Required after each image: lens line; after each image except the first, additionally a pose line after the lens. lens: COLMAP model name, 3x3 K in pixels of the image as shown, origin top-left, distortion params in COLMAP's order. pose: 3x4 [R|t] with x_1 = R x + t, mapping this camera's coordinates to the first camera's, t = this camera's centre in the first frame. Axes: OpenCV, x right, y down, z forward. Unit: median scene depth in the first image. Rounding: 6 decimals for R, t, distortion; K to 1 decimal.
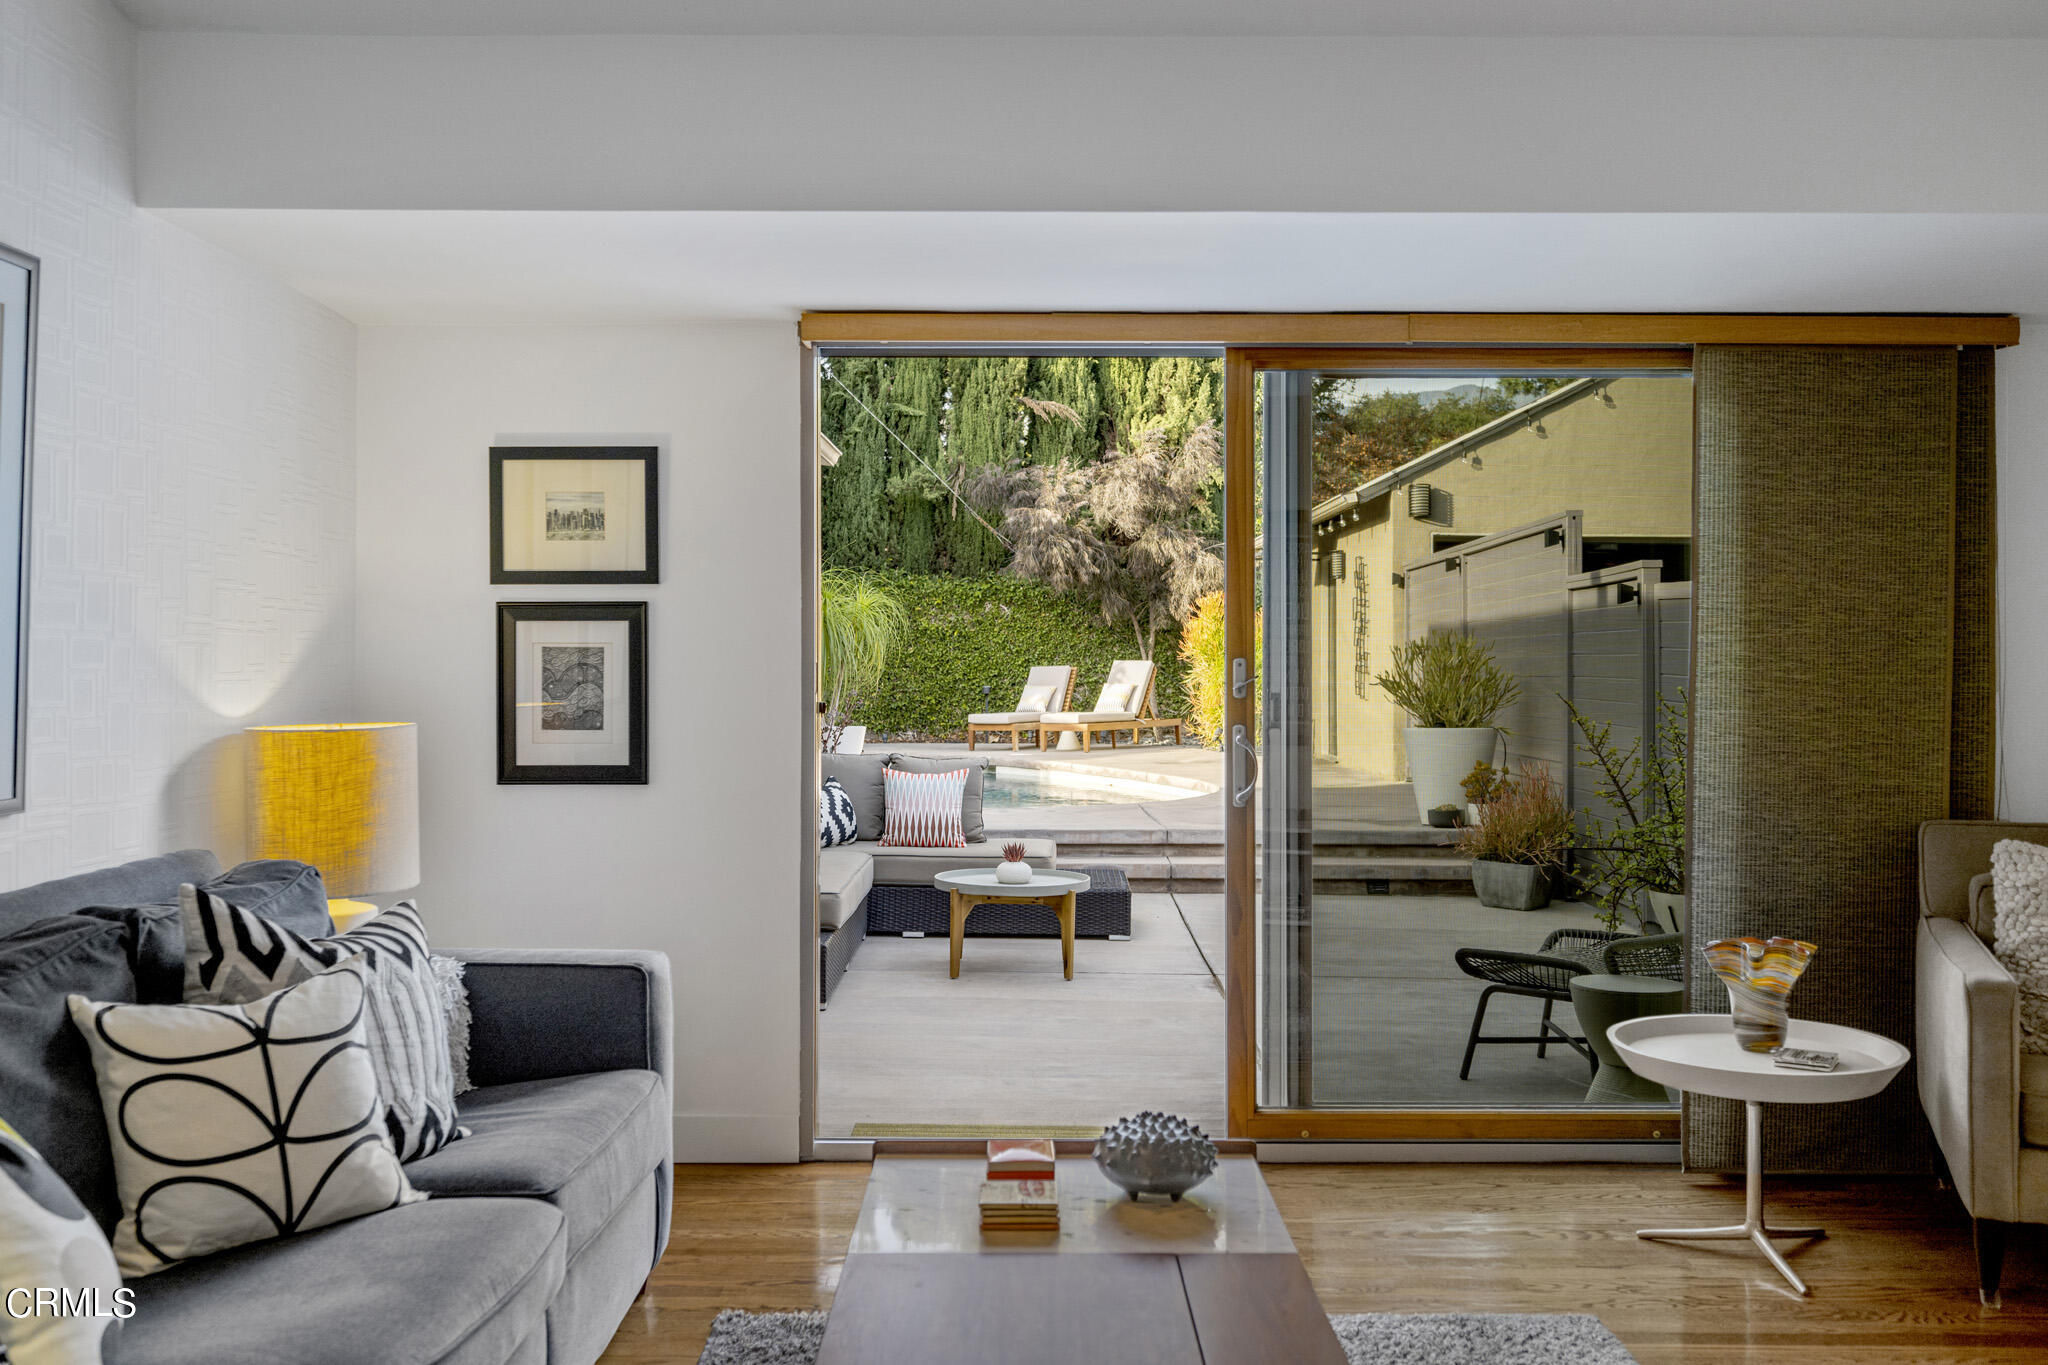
lens RADIAL K [[1812.6, 0, 1020.2], [0, 1812.6, 621.5], [0, 0, 1]] dist [-0.015051, 0.011005]
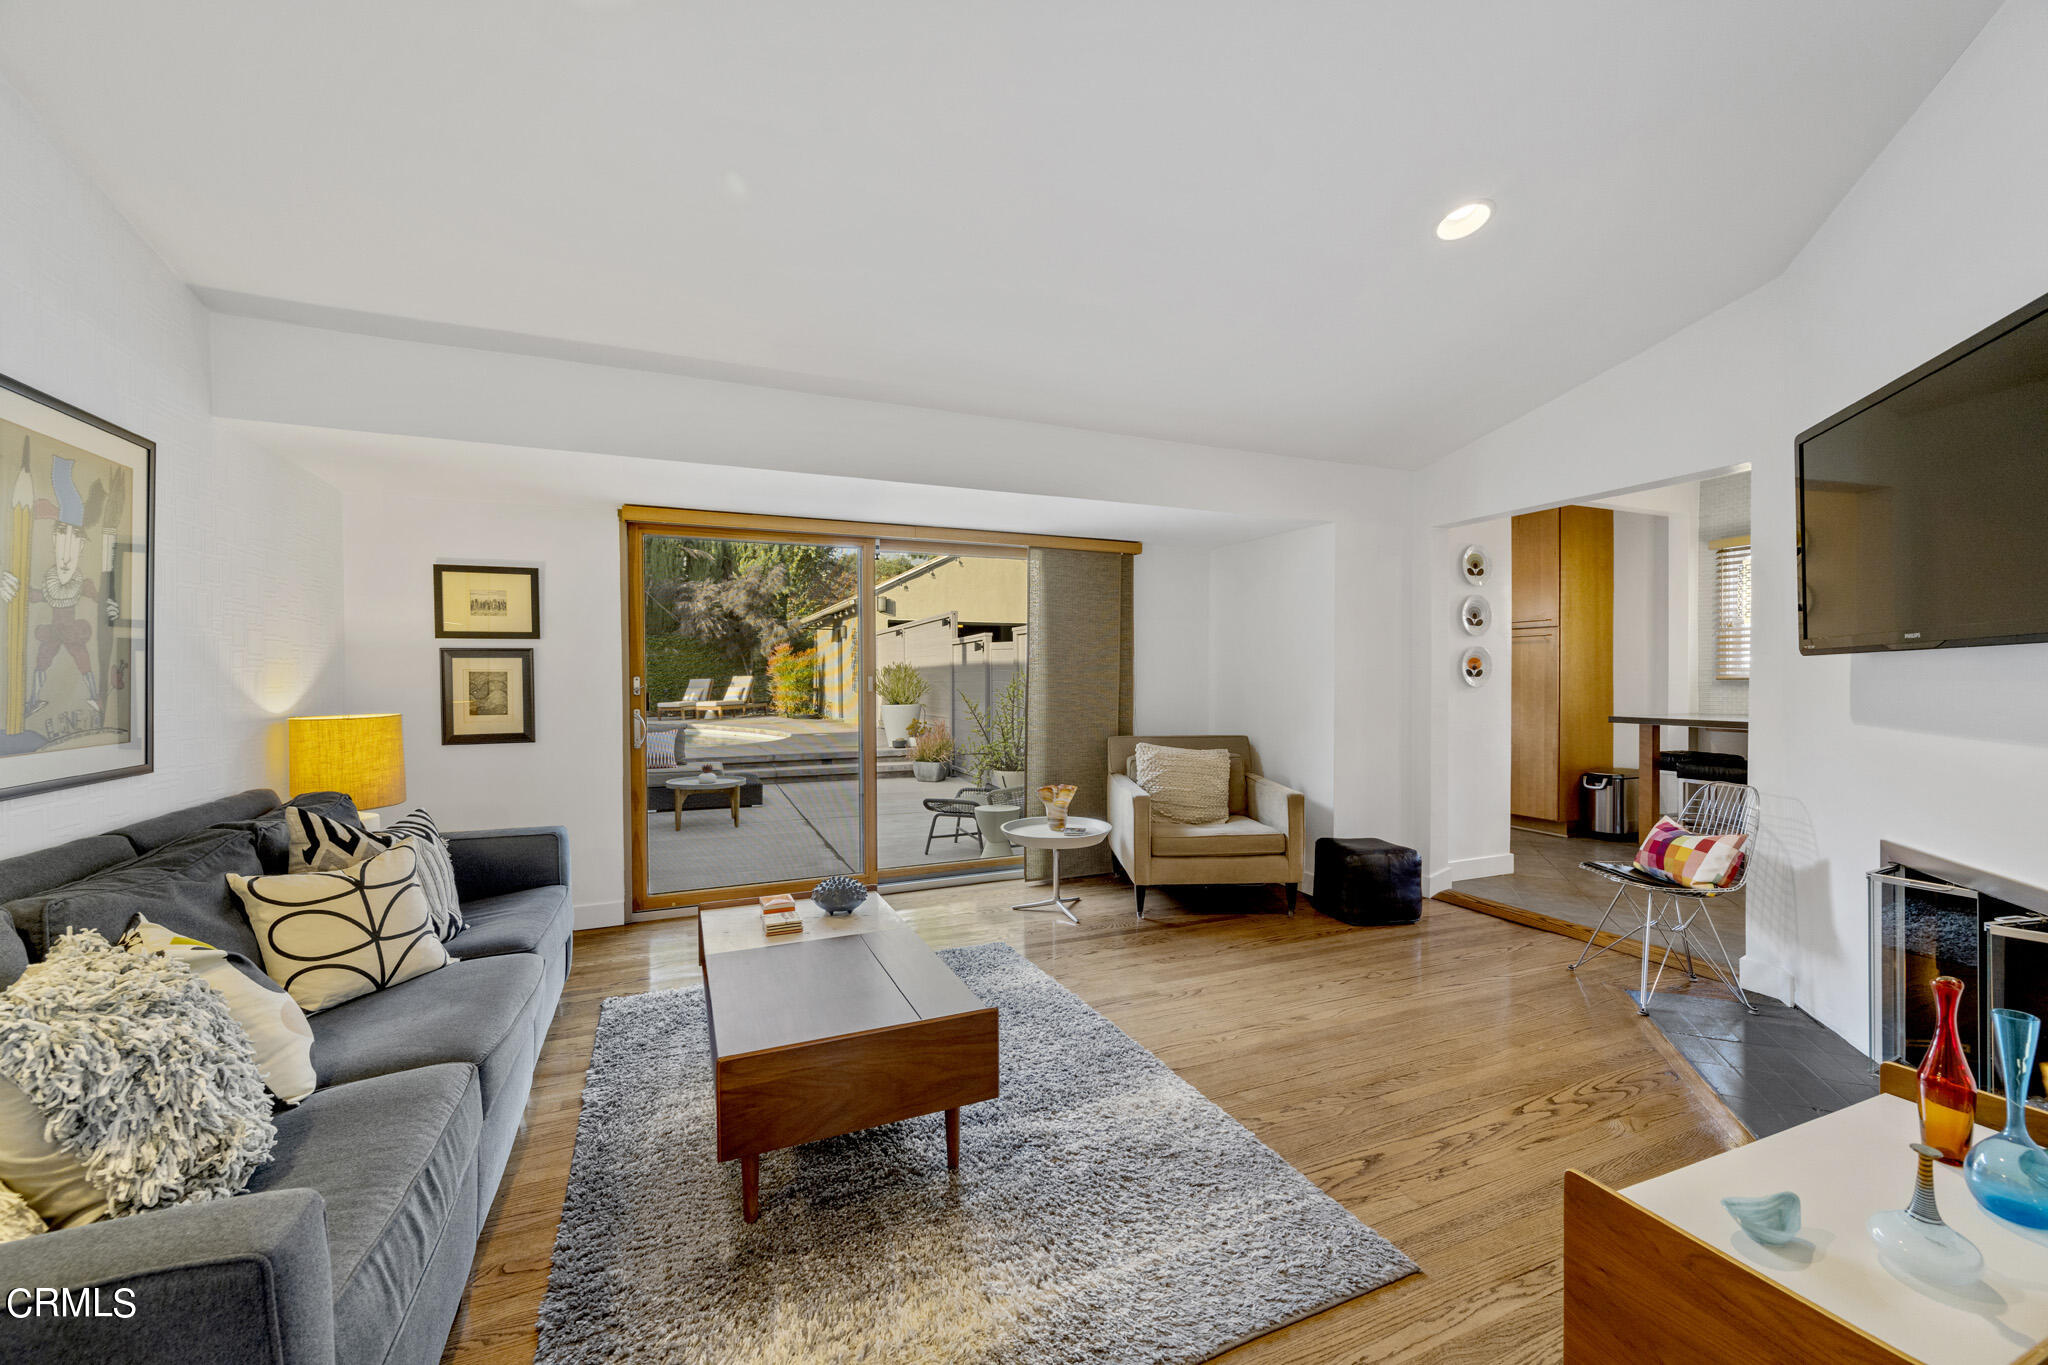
lens RADIAL K [[814.3, 0, 1038.7], [0, 814.3, 681.5], [0, 0, 1]] dist [-0.001249, 0.000094]
pose [[0.911316, -0.009044, 0.411608, -0.034700], [-0.003113, 0.999579, 0.028856, -0.001068], [-0.411695, -0.027578, 0.910904, -0.008722]]
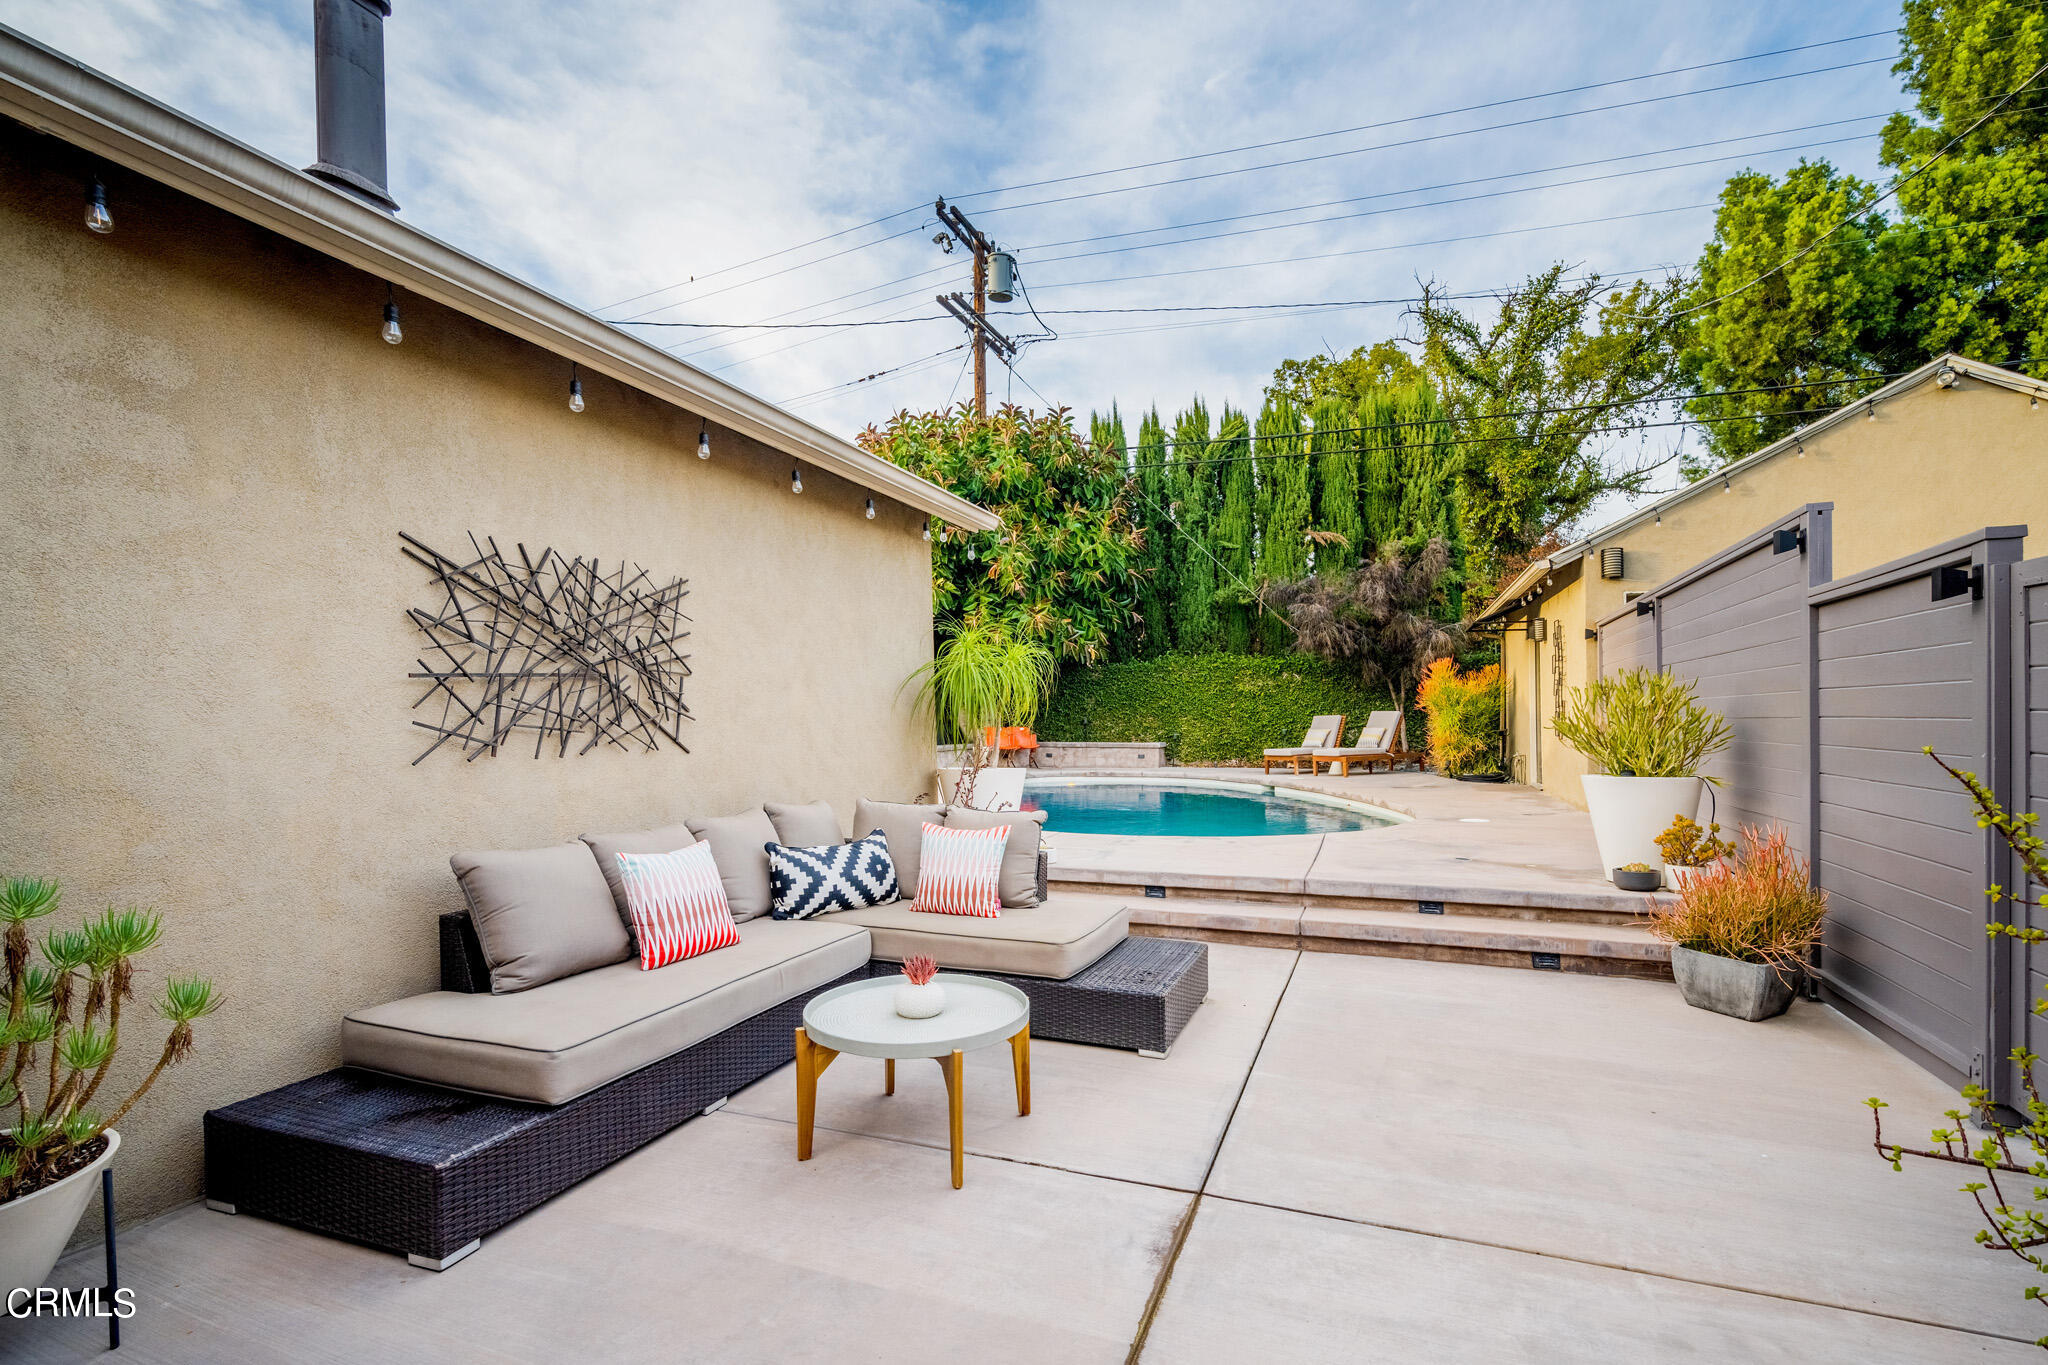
lens RADIAL K [[940.0, 0, 1052.5], [0, 940.0, 705.7], [0, 0, 1]] dist [-0.002598, 0.001296]
pose [[0.944131, -0.012166, -0.329344, 0.148694], [0.015803, 0.999840, 0.008366, 0.019571], [0.329190, -0.013103, 0.944173, 0.597227]]
